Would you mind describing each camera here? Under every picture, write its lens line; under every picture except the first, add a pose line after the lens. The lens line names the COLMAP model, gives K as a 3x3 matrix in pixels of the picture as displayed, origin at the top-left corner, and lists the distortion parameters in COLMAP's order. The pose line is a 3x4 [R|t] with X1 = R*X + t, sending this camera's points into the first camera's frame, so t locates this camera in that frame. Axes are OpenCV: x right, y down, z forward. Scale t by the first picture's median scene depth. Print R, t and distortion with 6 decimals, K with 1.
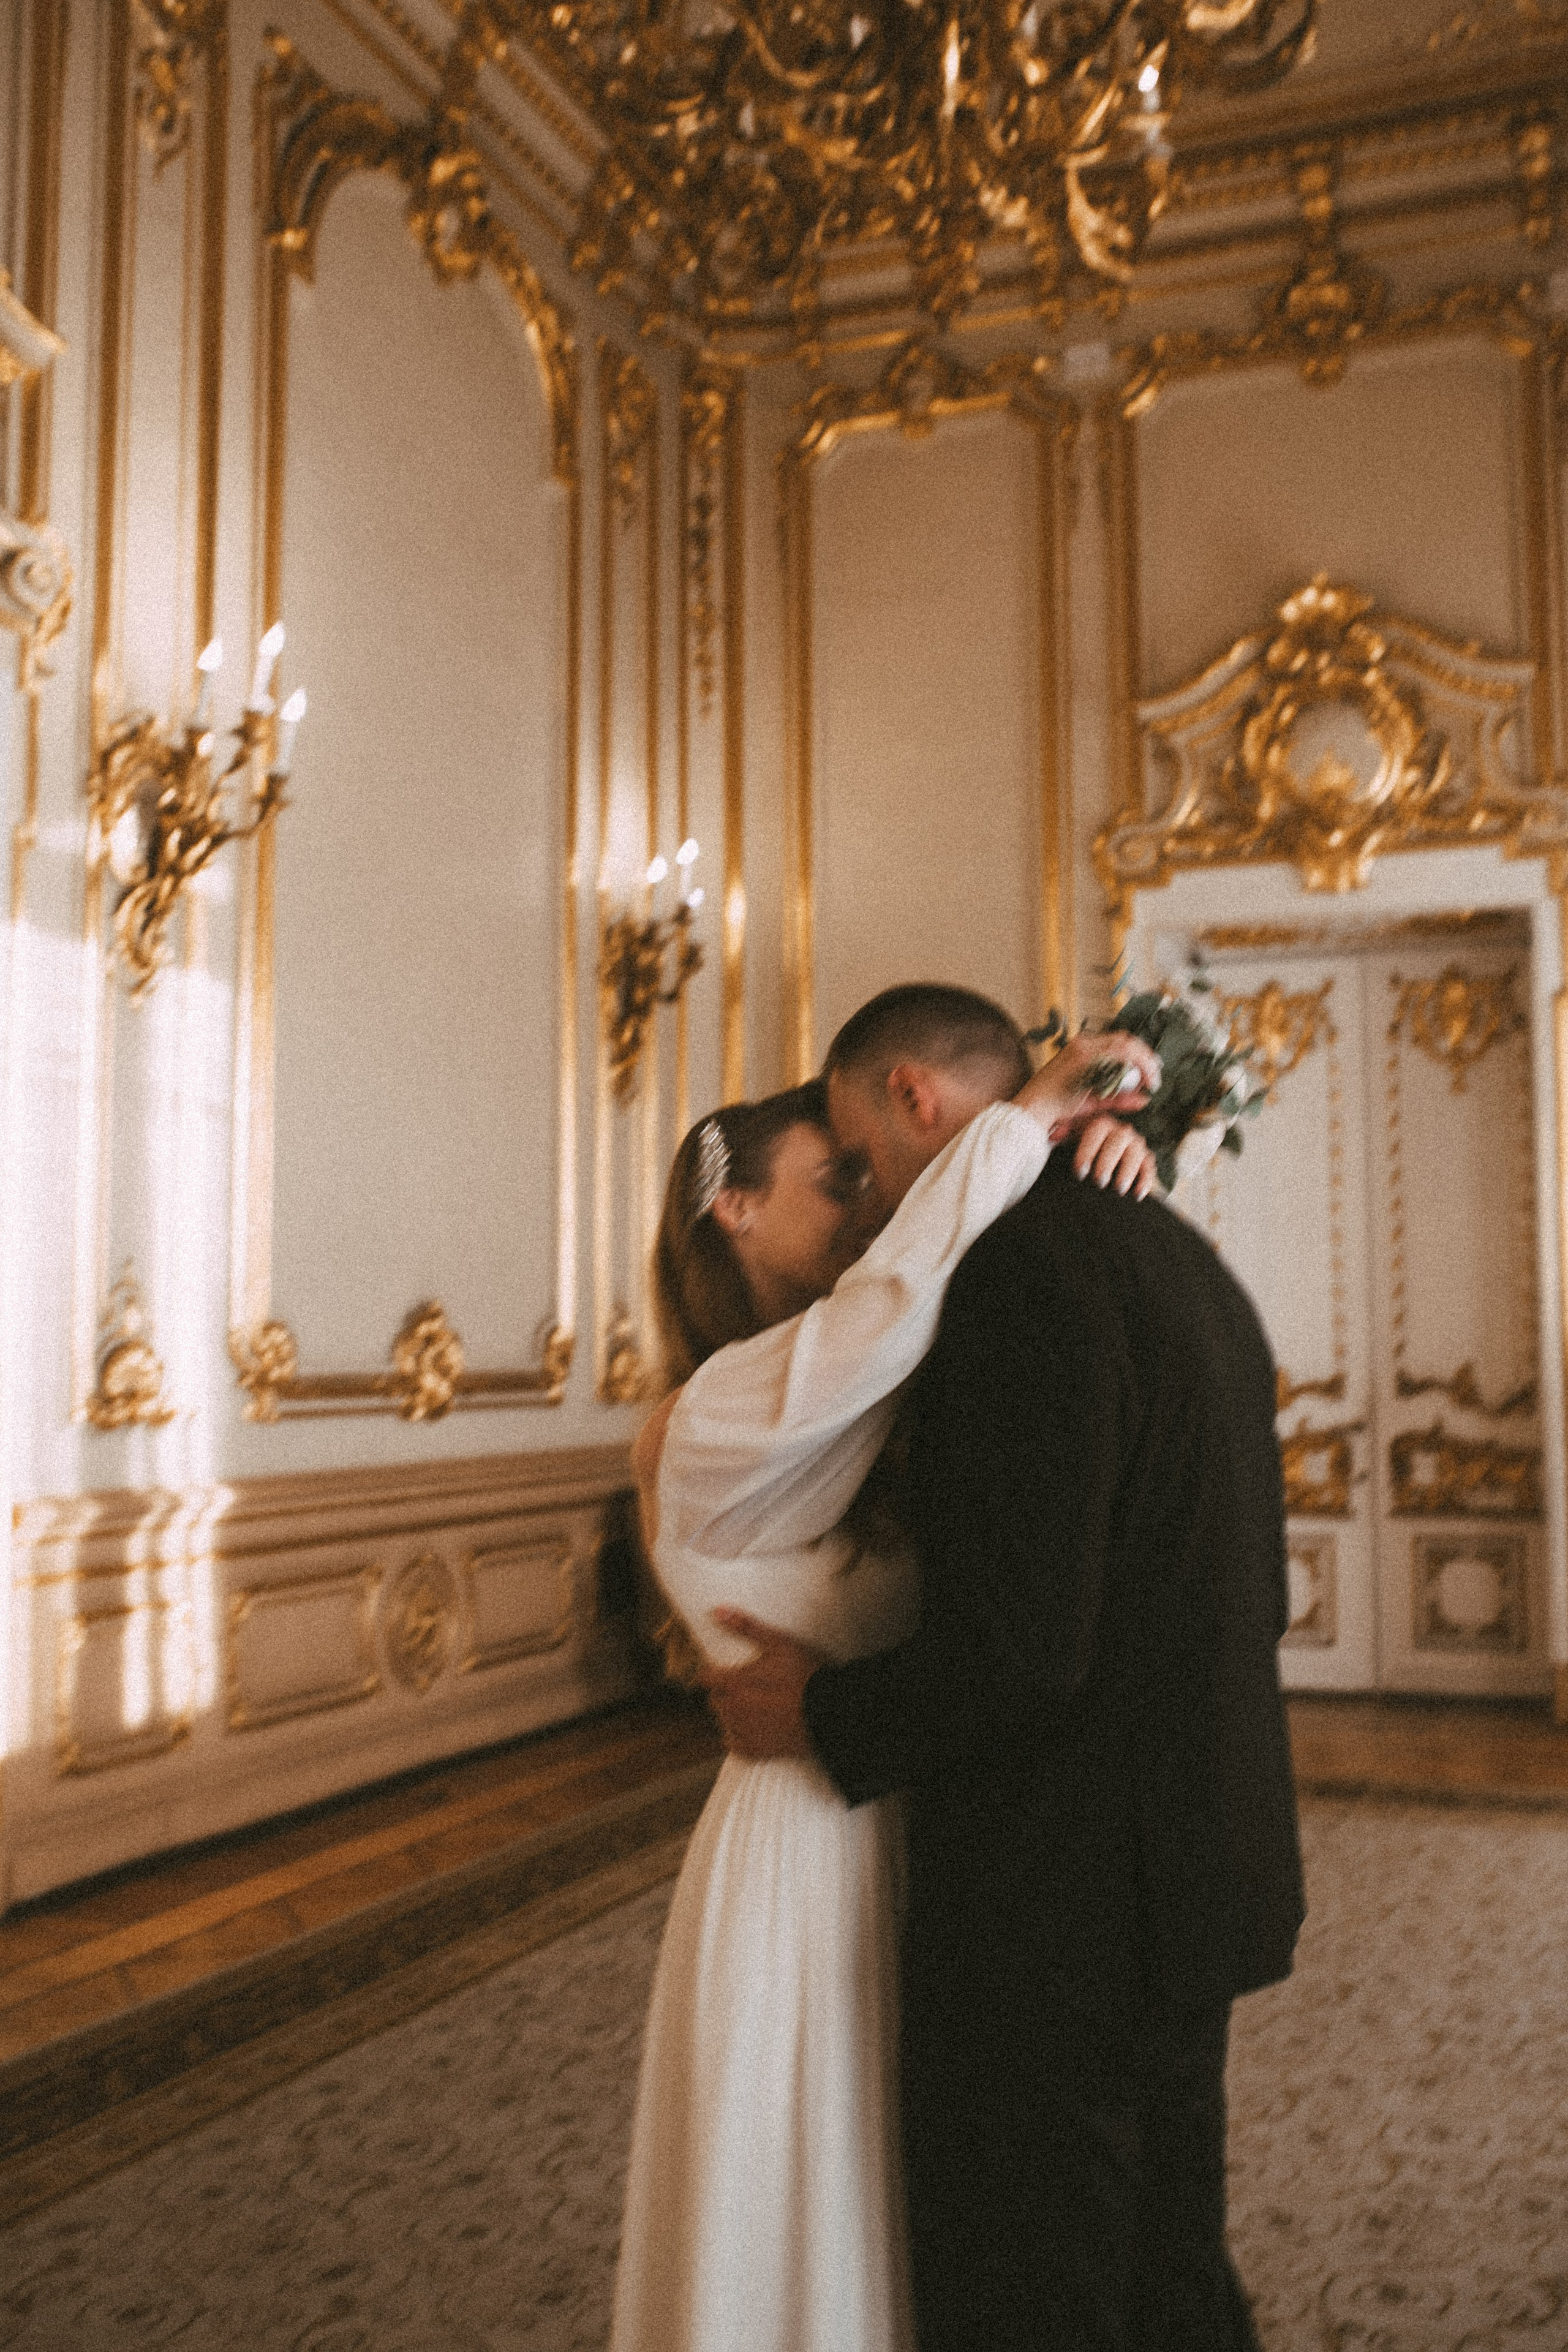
lens RADIAL K [[2247.6, 0, 784.0], [0, 2247.6, 1176.0], [0, 0, 1]] dist [-0.020949, -0.008781]
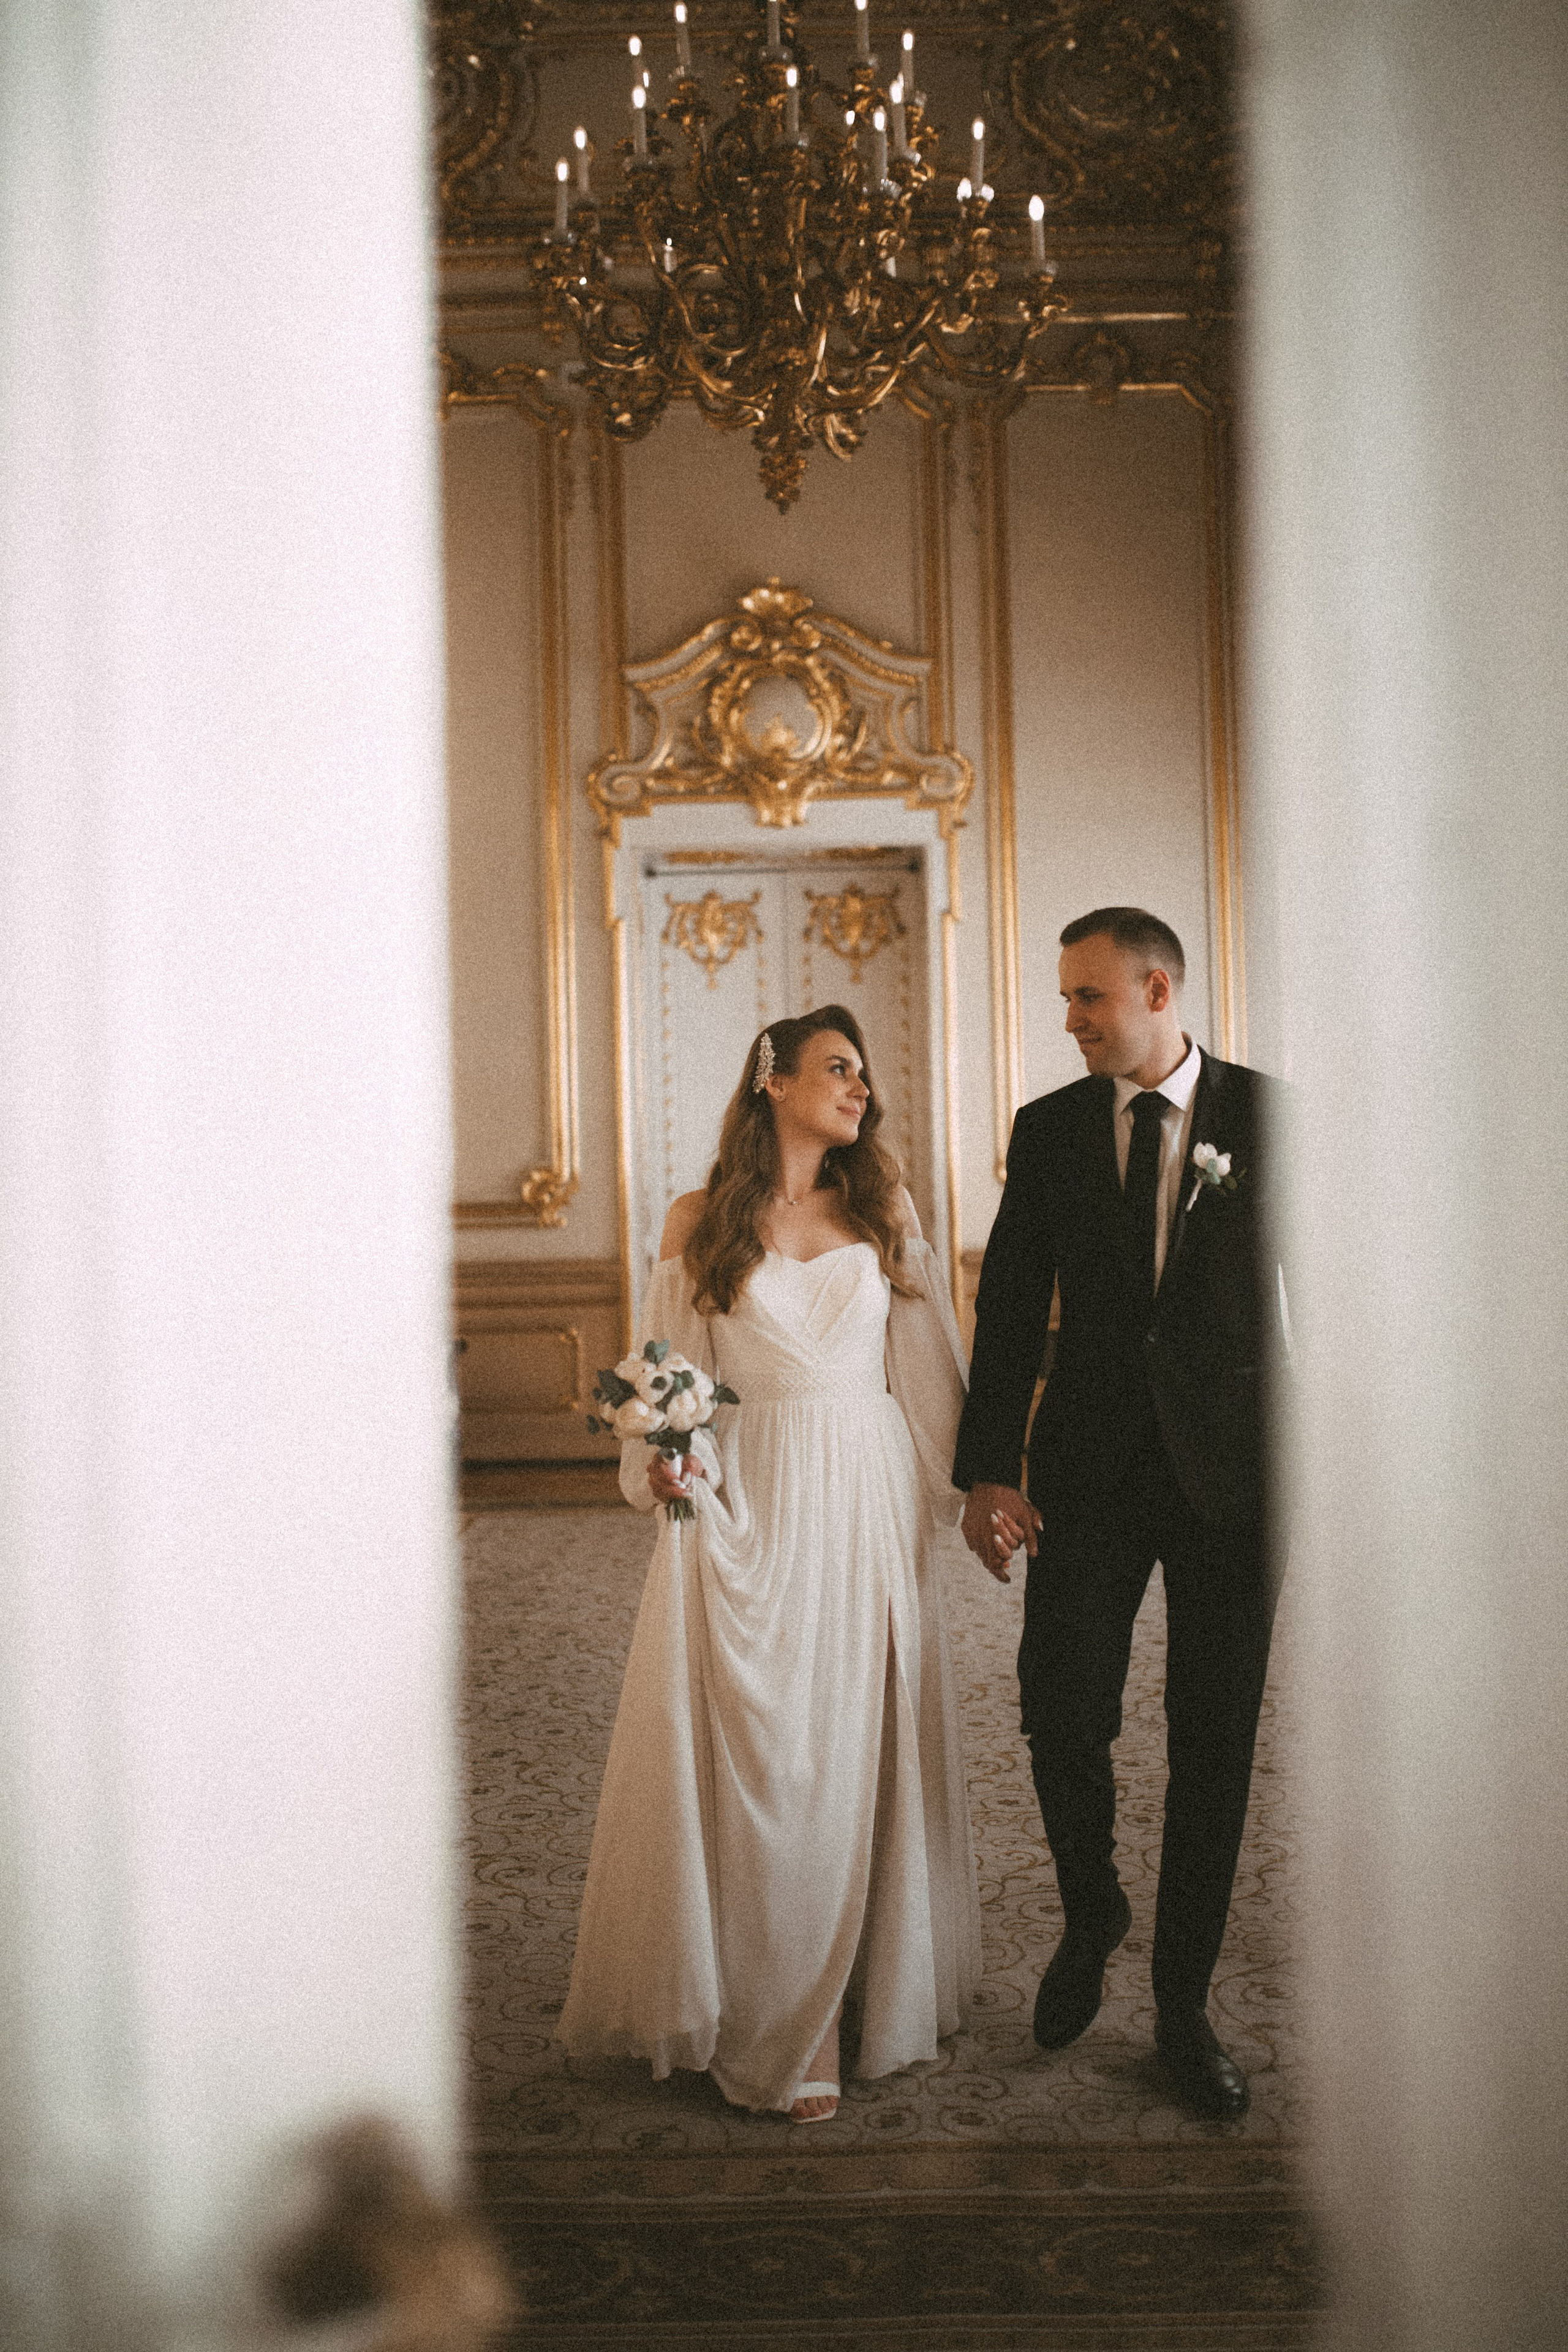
lens RADIAL K [[2247.6, 0, 784.0], [0, 2247.6, 1176.0], [0, 0, 1]] dist [-0.020949, -0.008781]
pose [[0.905756, -0.029263, 0.422788, -0.308366], [0.000836, 0.997735, 0.067264, -0.013211], [-0.423799, -0.060572, 0.903729, -0.182143]]
